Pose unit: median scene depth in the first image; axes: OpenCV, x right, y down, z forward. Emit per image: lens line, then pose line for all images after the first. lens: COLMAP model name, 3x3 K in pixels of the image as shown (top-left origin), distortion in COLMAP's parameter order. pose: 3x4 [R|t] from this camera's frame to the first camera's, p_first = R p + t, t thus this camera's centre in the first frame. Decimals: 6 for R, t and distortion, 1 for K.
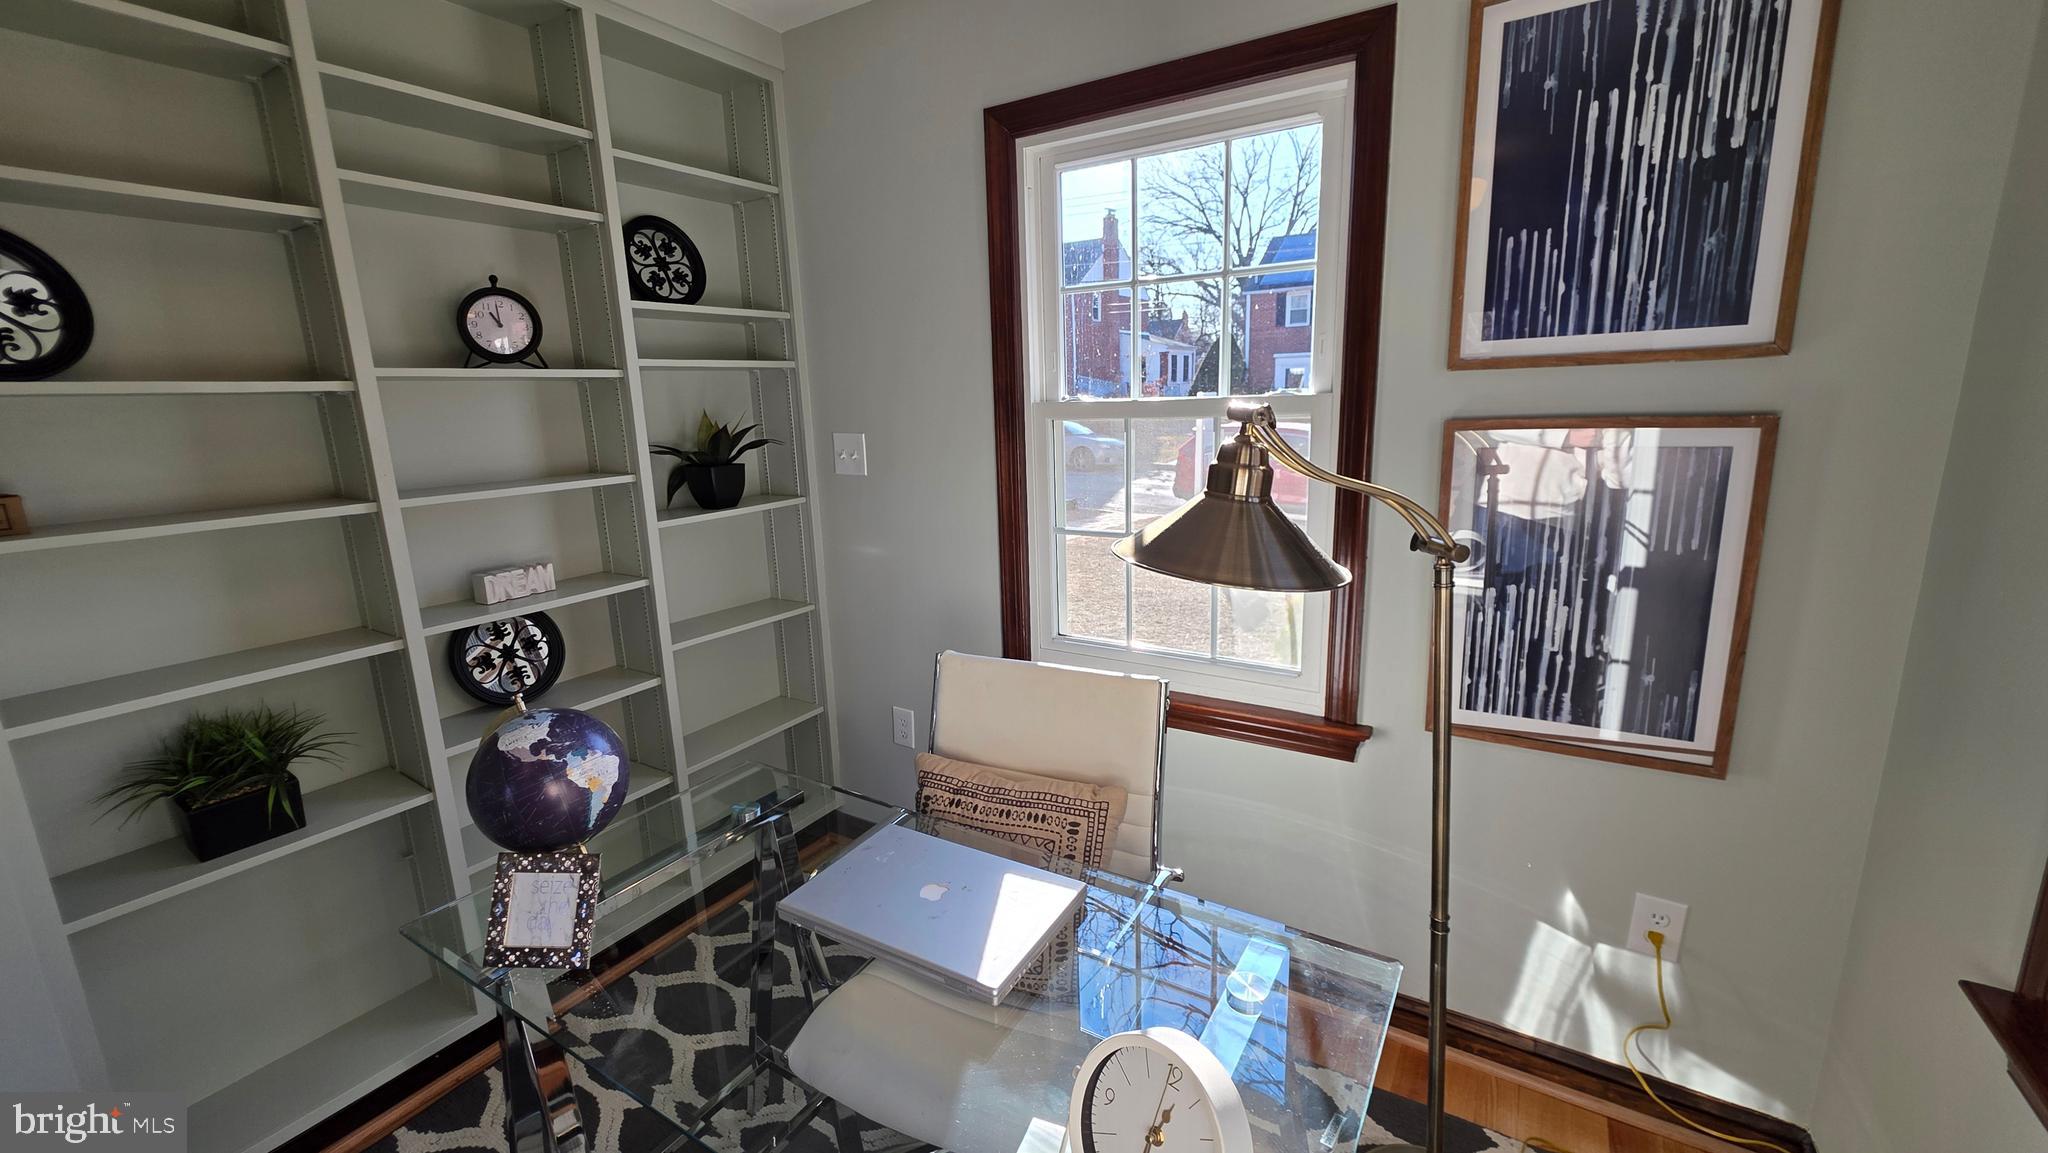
lens RADIAL K [[821.4, 0, 1021.1], [0, 821.4, 570.6], [0, 0, 1]] dist [0.001904, -0.000236]
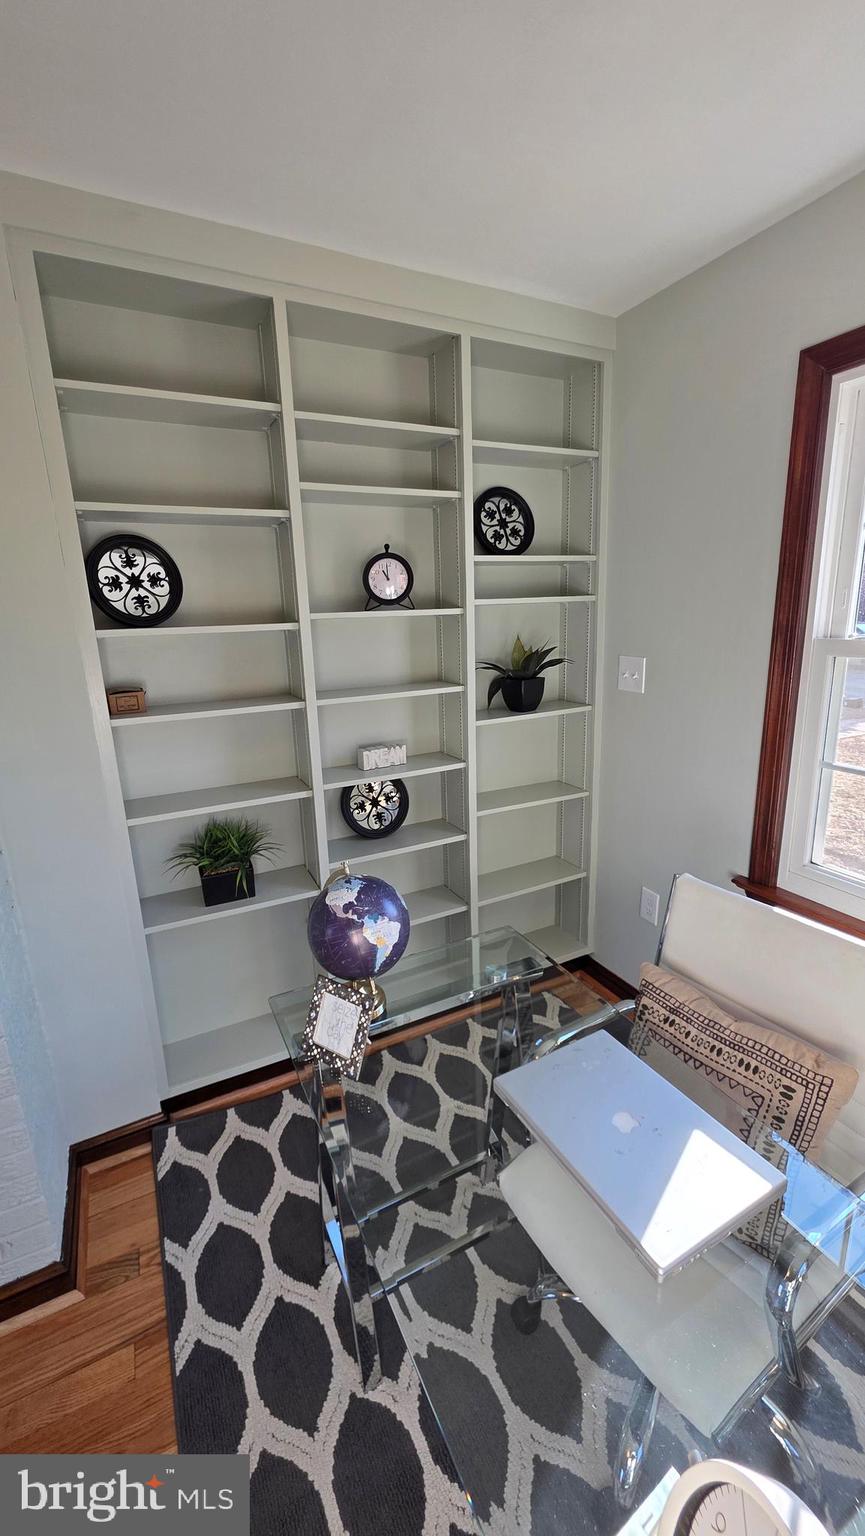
lens RADIAL K [[616.1, 0, 436.8], [0, 616.1, 767.9], [0, 0, 1]] dist [0.001904, -0.000236]
pose [[0.858600, 0.128790, -0.496206, 0.013272], [-0.101492, 0.991474, 0.081721, -0.065170], [0.502500, -0.019805, 0.864350, 0.102727]]
